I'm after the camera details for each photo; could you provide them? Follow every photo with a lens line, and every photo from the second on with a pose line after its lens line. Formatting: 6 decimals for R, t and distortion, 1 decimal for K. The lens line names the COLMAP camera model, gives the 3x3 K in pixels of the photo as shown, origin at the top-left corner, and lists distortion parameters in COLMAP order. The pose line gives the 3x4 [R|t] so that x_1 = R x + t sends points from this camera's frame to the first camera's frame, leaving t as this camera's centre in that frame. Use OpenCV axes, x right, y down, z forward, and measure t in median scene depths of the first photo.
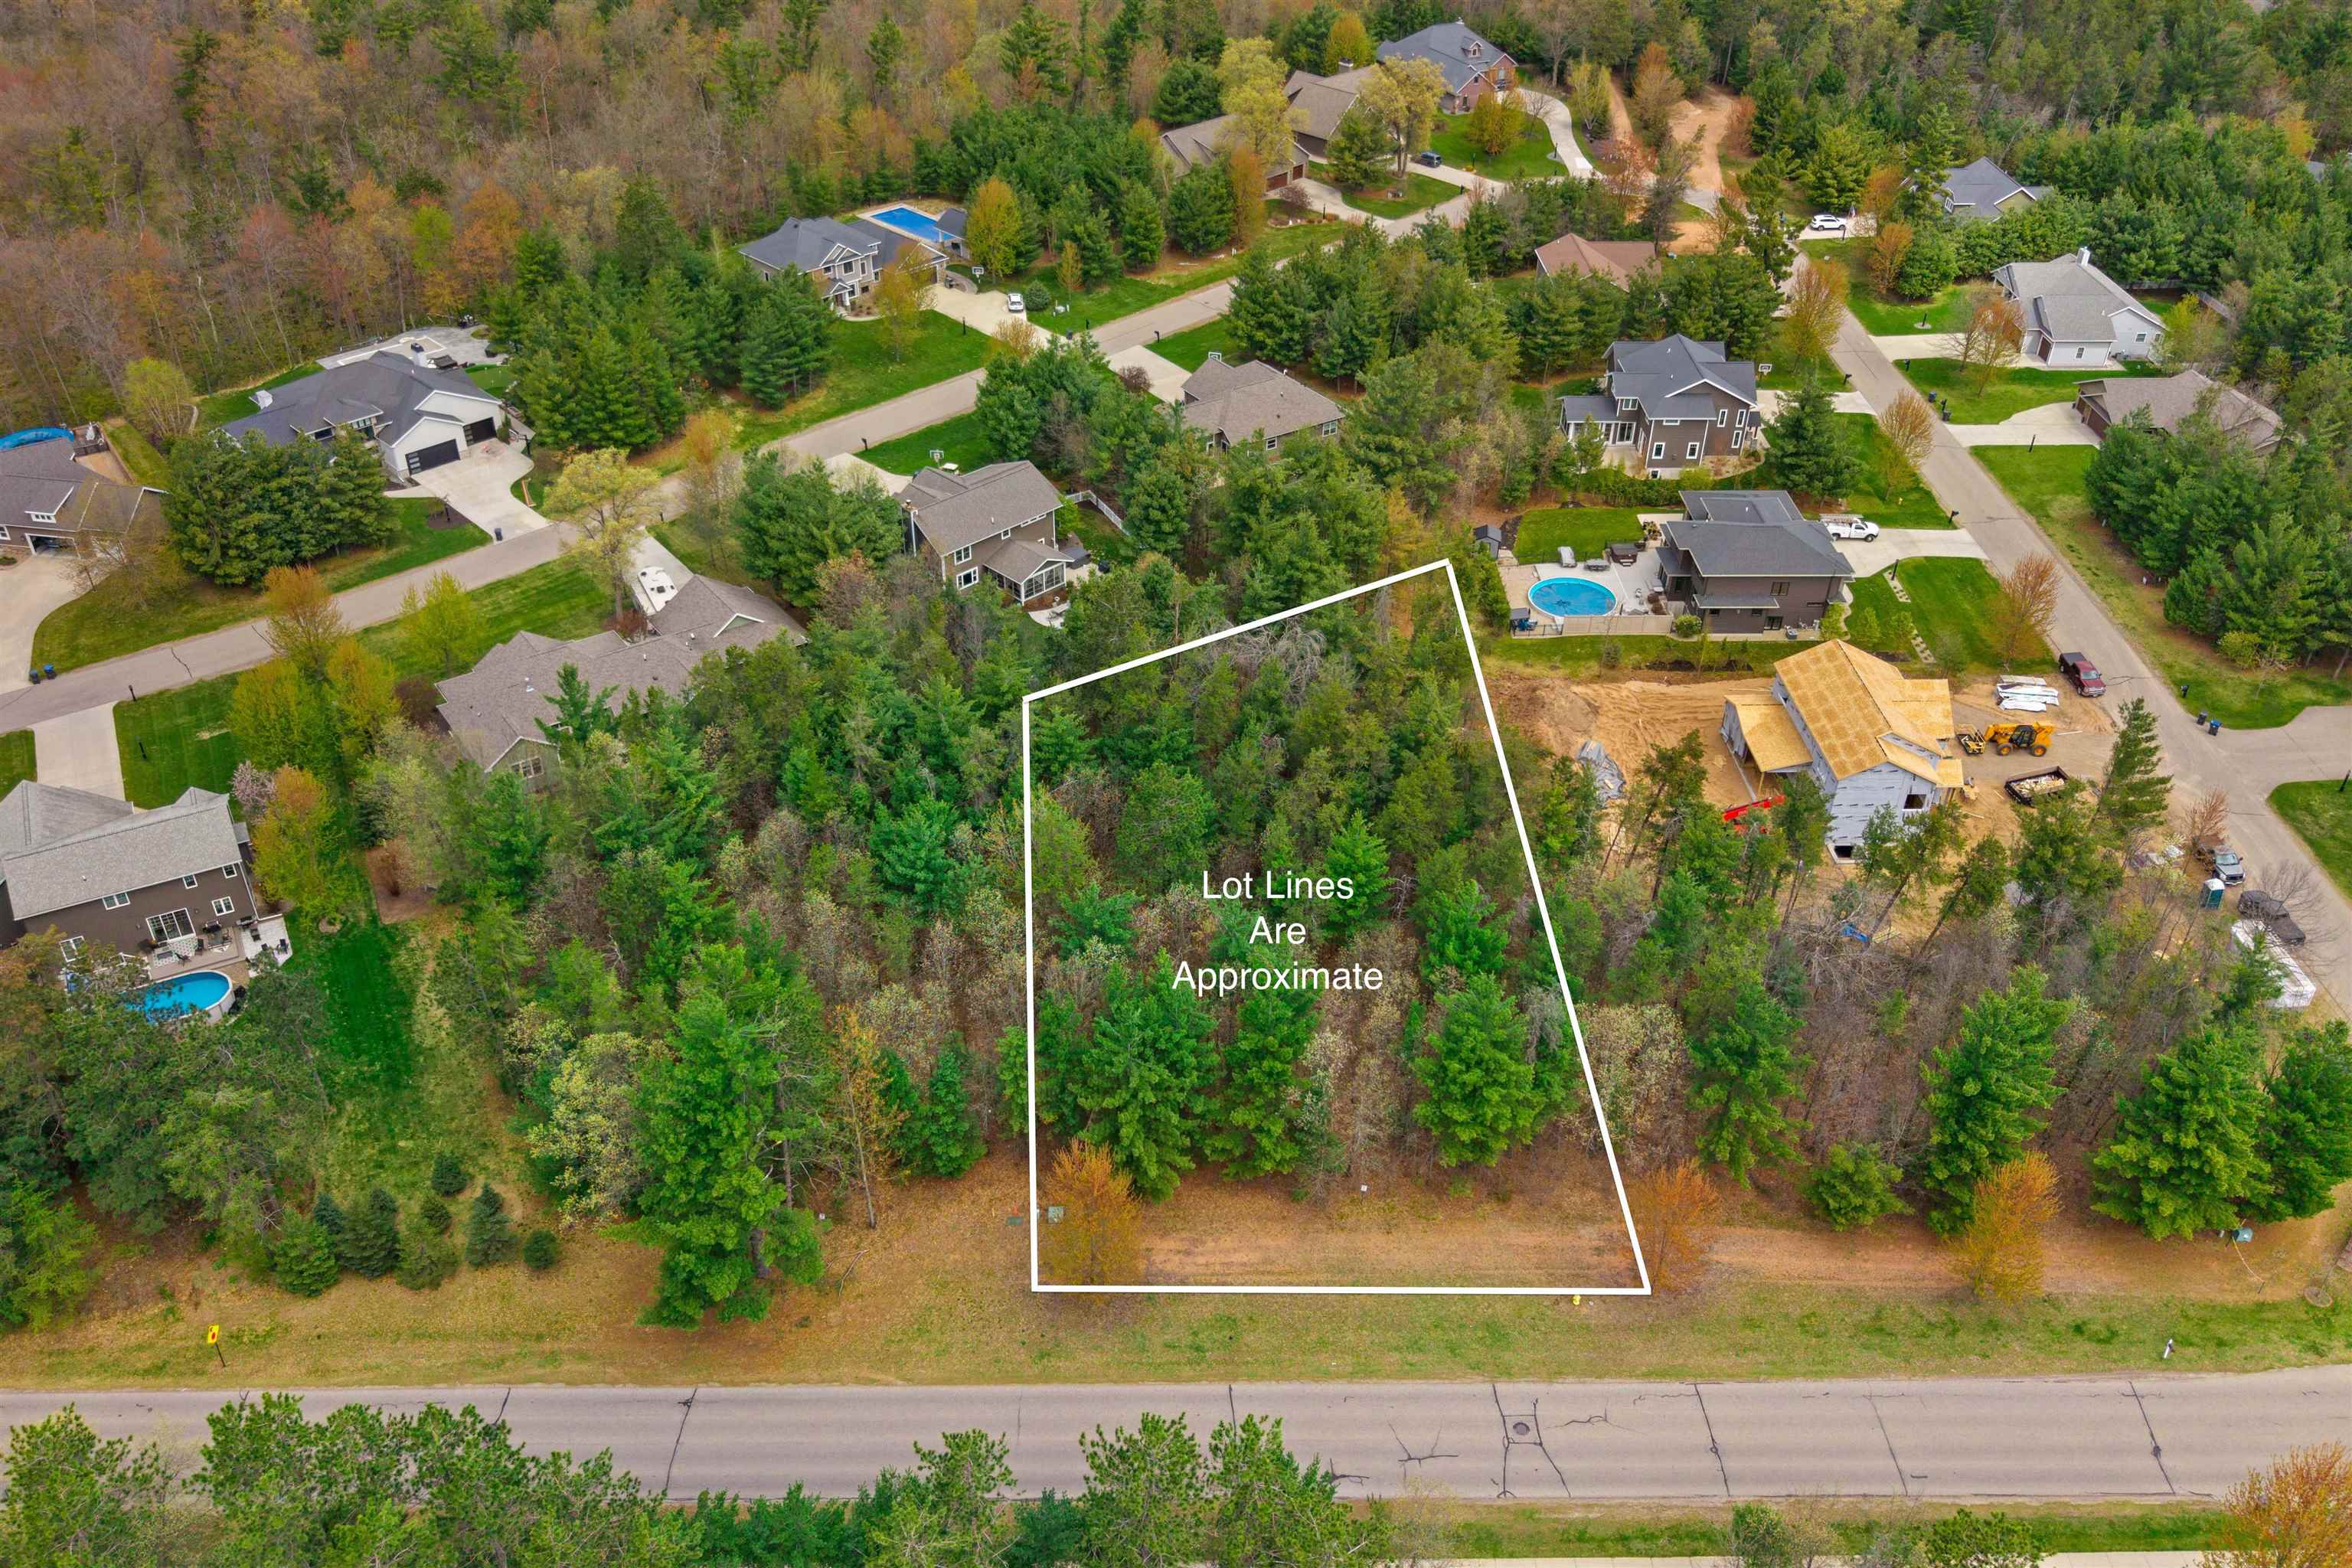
lens RADIAL K [[2024.4, 0, 1176.0], [0, 2024.4, 784.0], [0, 0, 1]] dist [0.118708, -0.252230]
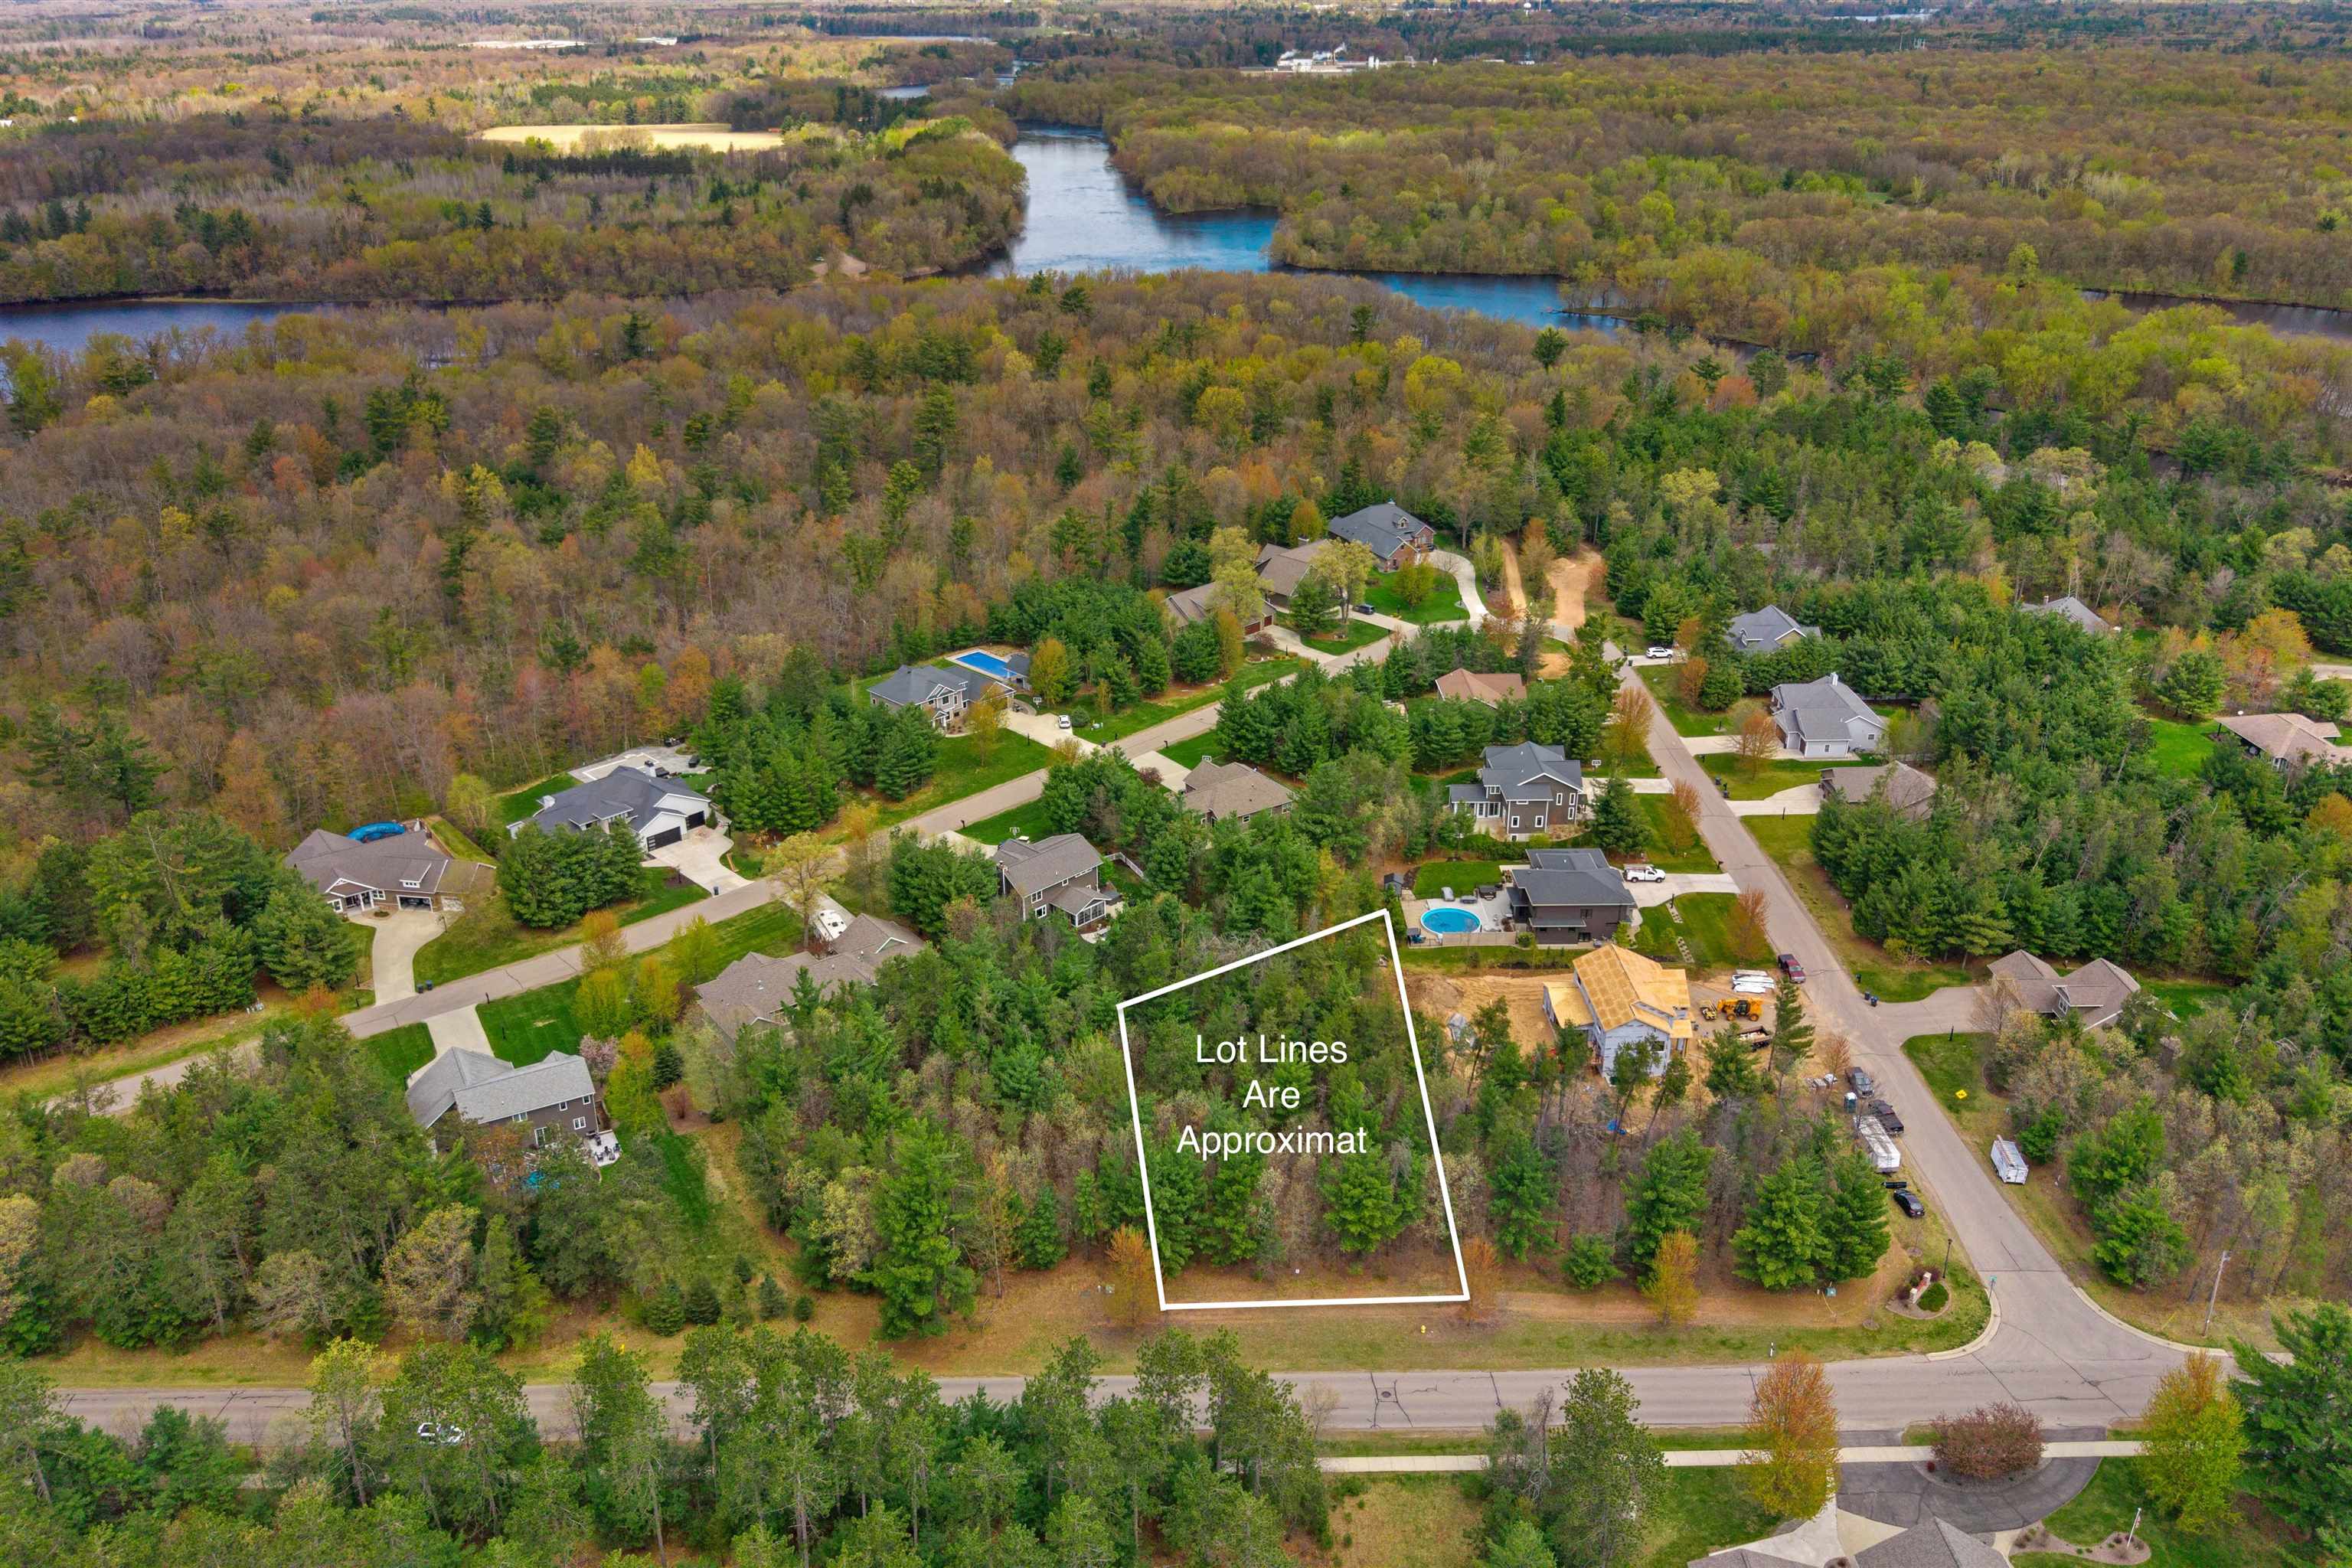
lens RADIAL K [[2024.4, 0, 1176.0], [0, 2024.4, 784.0], [0, 0, 1]] dist [0.118708, -0.252230]
pose [[0.999881, -0.014485, -0.005259, 0.005722], [0.013325, 0.984087, -0.177185, 0.066512], [0.007742, 0.177094, 0.984163, -0.451299]]
